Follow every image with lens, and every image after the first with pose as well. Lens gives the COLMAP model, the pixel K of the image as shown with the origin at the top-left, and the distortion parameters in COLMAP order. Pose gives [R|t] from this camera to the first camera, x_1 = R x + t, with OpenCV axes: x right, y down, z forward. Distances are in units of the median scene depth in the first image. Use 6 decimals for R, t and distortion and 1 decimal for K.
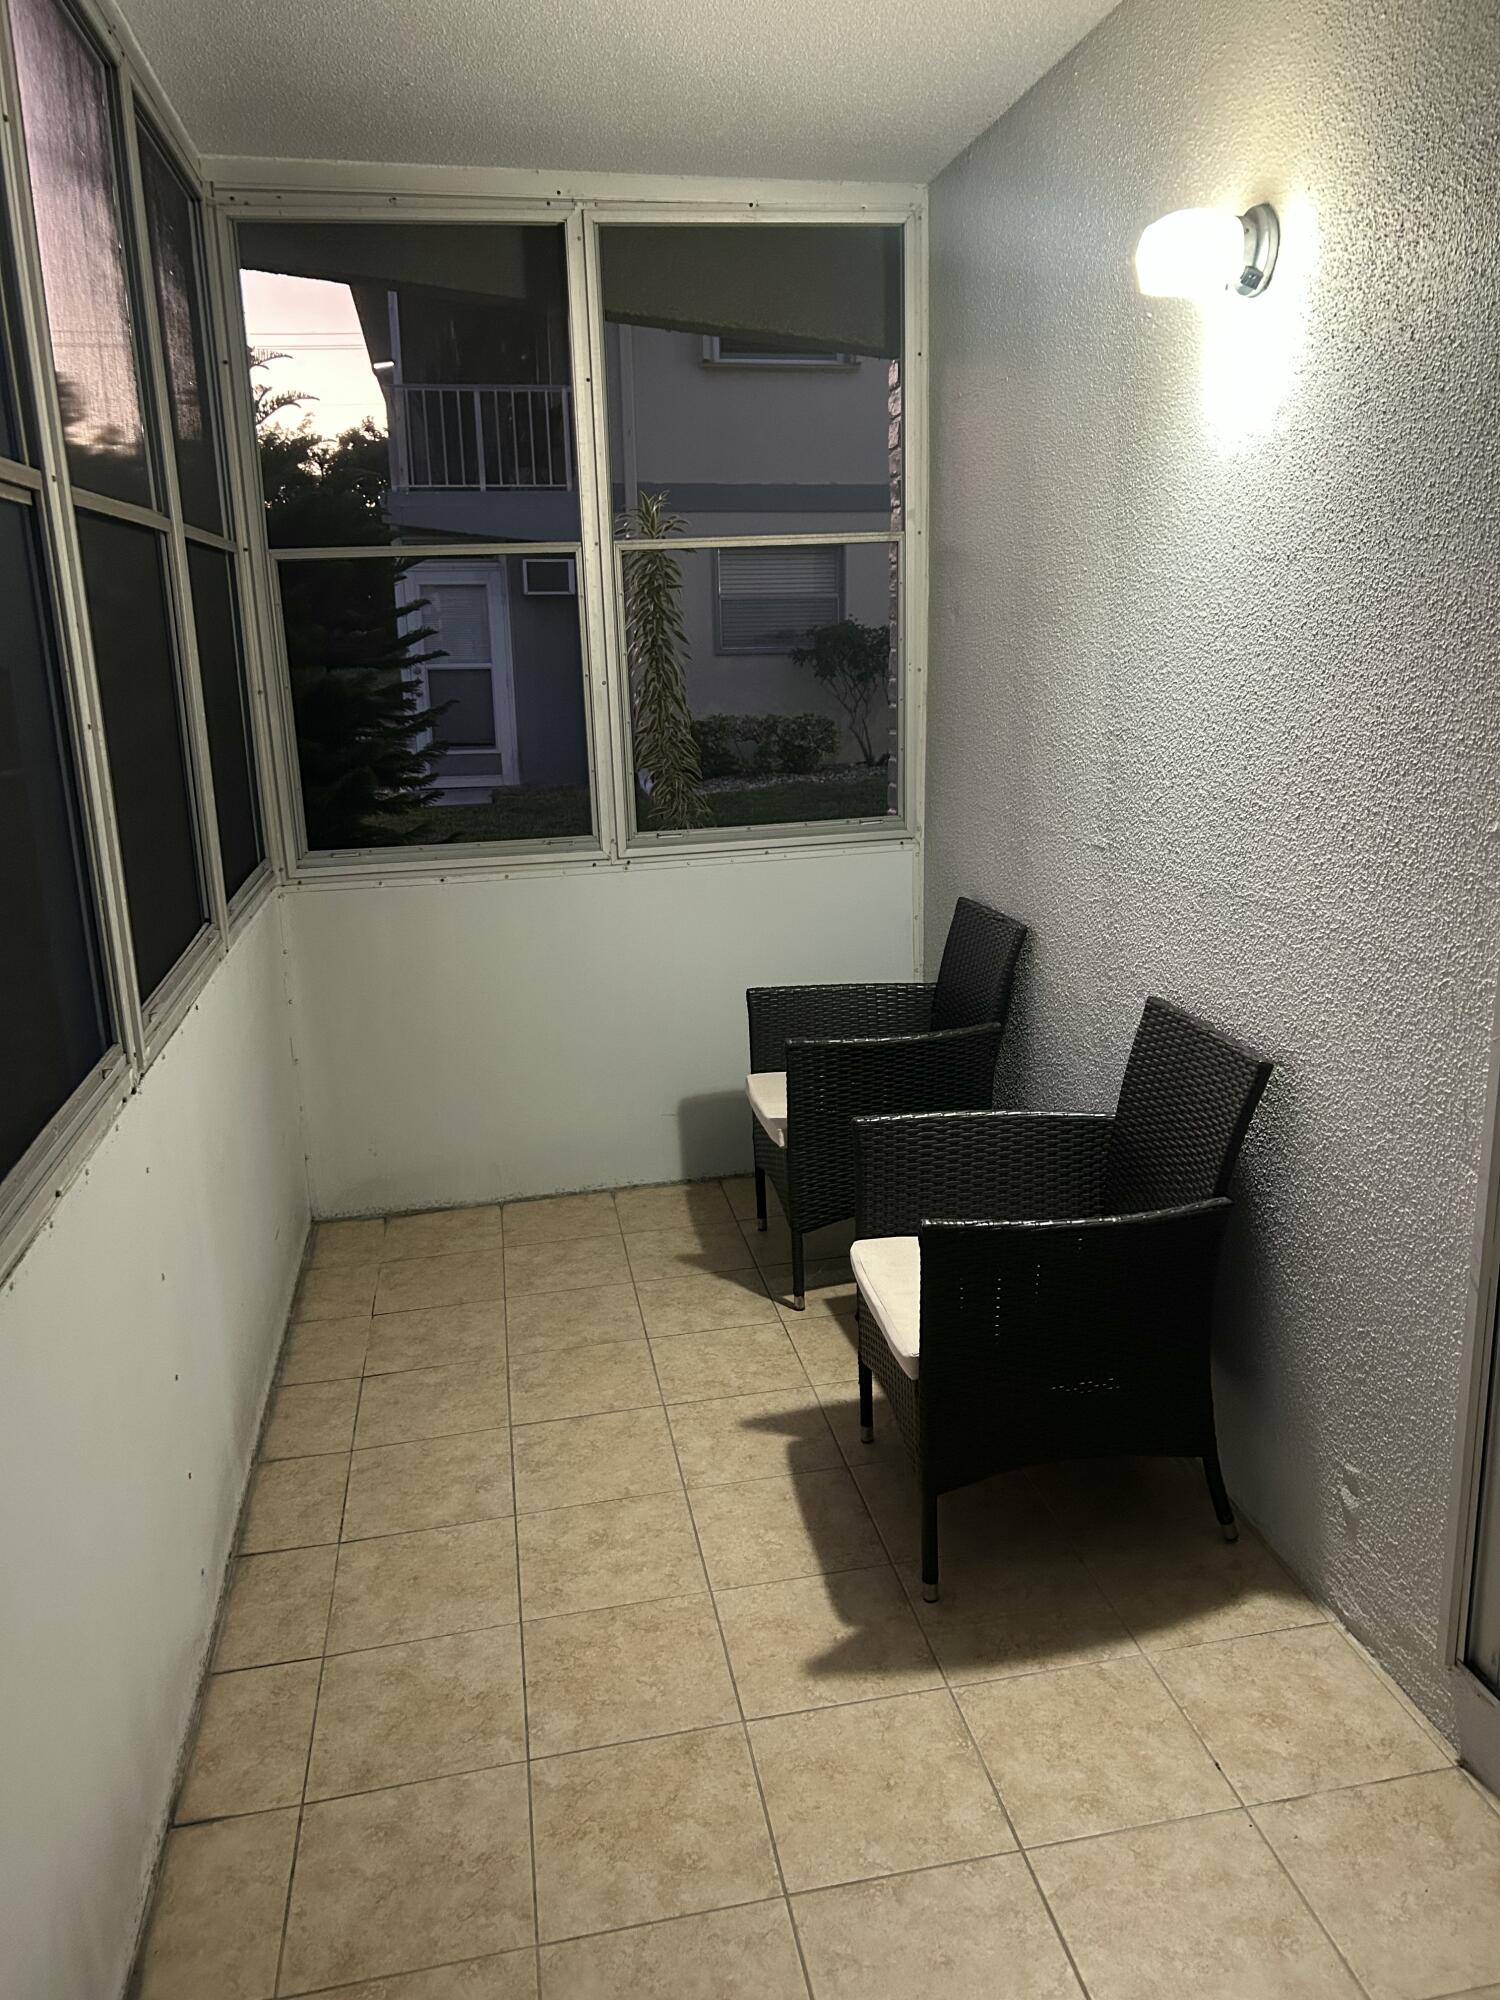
lens RADIAL K [[1491.1, 0, 753.4], [0, 1491.1, 997.8], [0, 0, 1]] dist [0.039105, -0.072409]
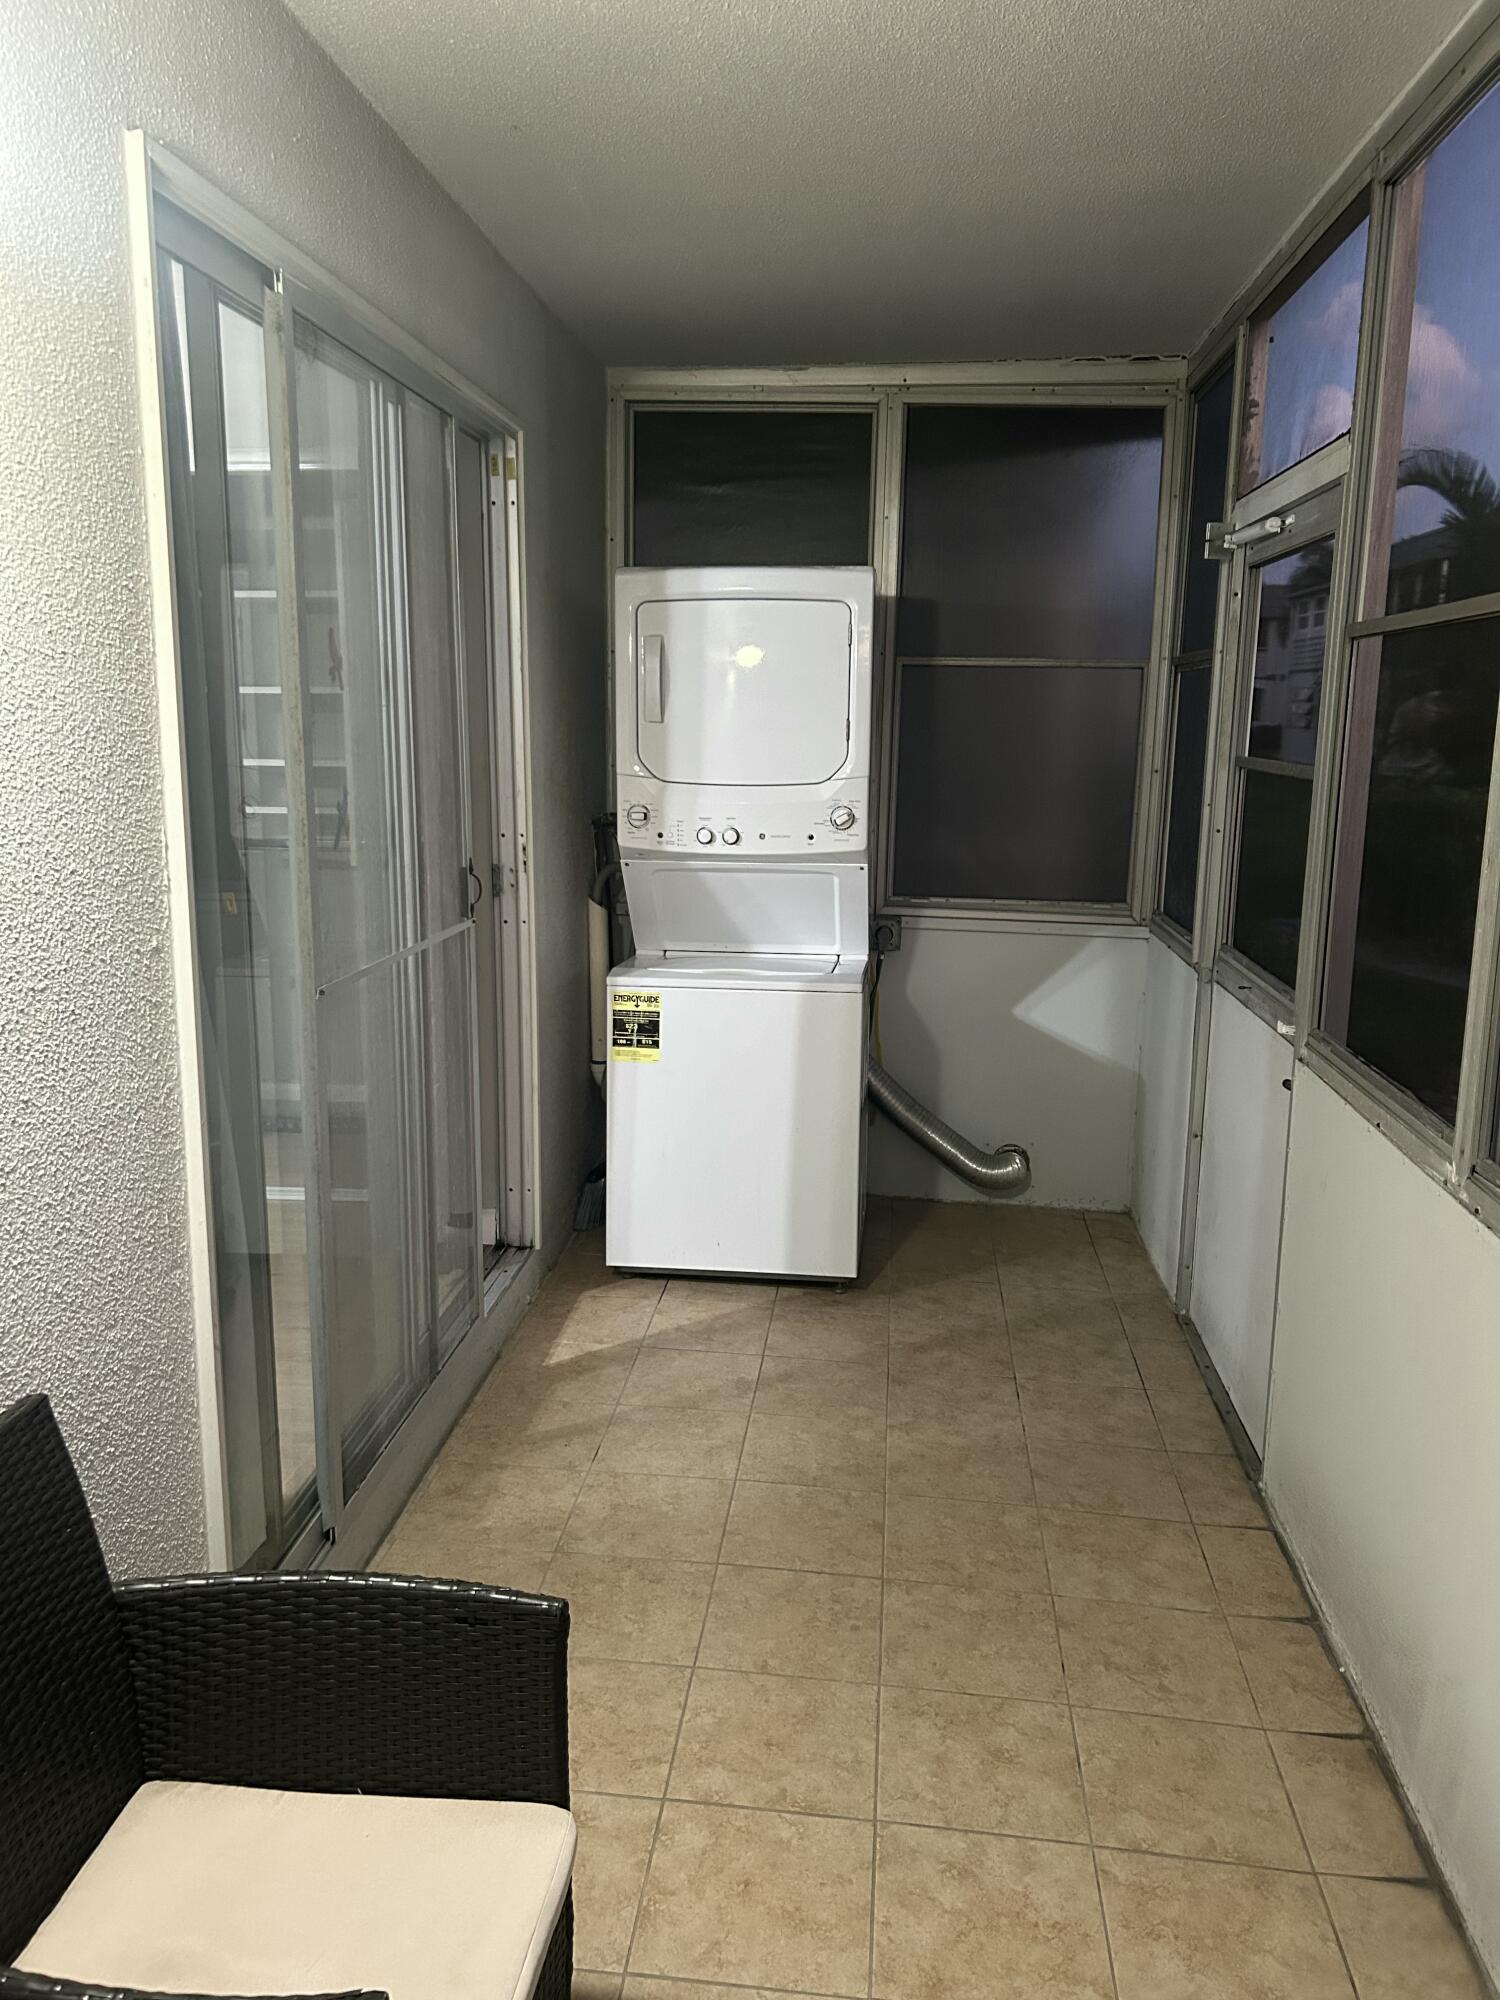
lens RADIAL K [[1491.1, 0, 746.4], [0, 1491.1, 1000.1], [0, 0, 1]] dist [0.039105, -0.072409]
pose [[-0.959799, -0.040036, 0.277819, -0.171732], [0.081309, 0.907681, 0.411709, -0.441380], [-0.268654, 0.417747, -0.867936, 1.694452]]
